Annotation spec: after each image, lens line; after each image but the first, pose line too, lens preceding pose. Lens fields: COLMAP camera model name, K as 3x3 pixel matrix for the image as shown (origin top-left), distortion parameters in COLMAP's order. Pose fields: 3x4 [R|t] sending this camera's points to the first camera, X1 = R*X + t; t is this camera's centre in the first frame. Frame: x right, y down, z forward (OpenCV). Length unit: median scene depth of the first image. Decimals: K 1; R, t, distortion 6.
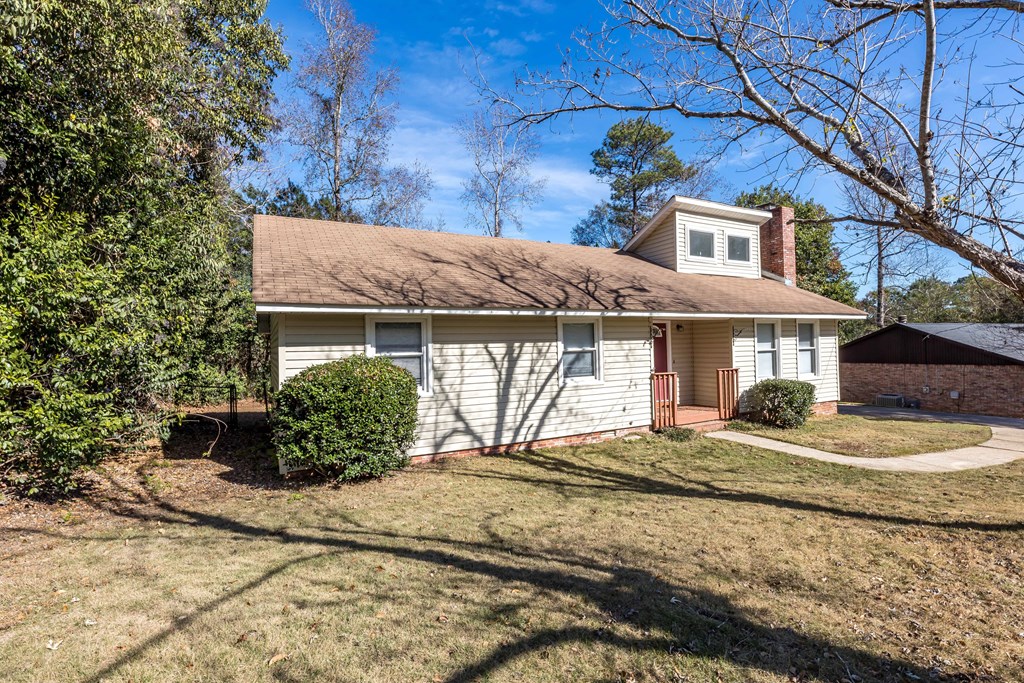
lens RADIAL K [[478.7, 0, 511.8], [0, 478.7, 343.0], [0, 0, 1]] dist [-0.000170, -0.000022]
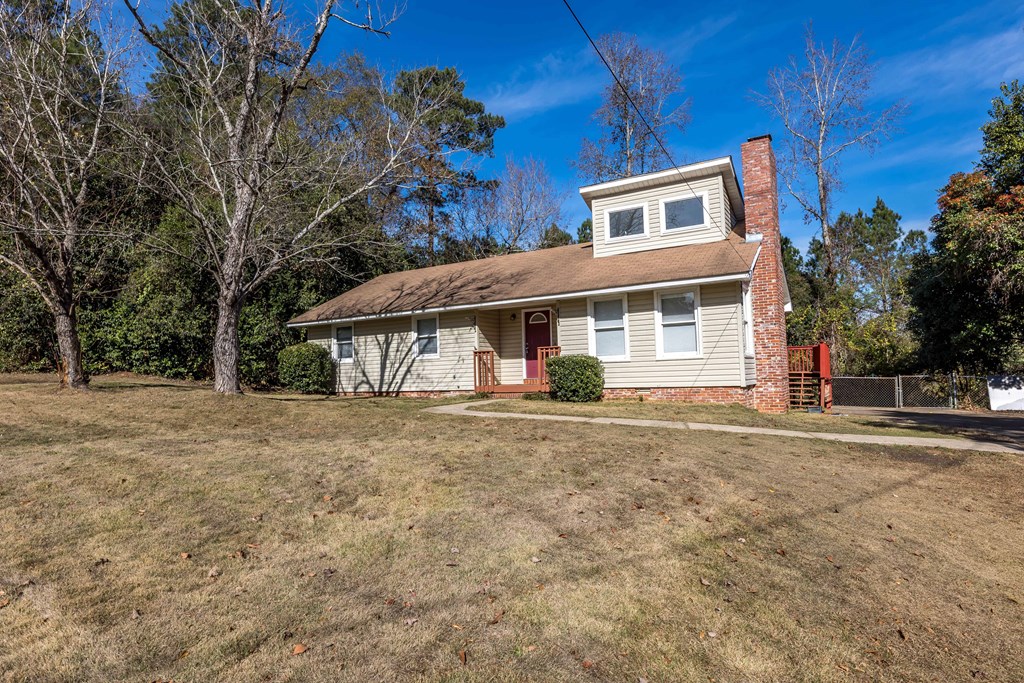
lens RADIAL K [[551.1, 0, 512.1], [0, 551.1, 343.0], [0, 0, 1]] dist [-0.017887, -0.000169]
pose [[0.512988, -0.041680, -0.857383, 1.894471], [0.022481, 0.999130, -0.035120, 0.110197], [0.858101, -0.001259, 0.513479, 0.350239]]
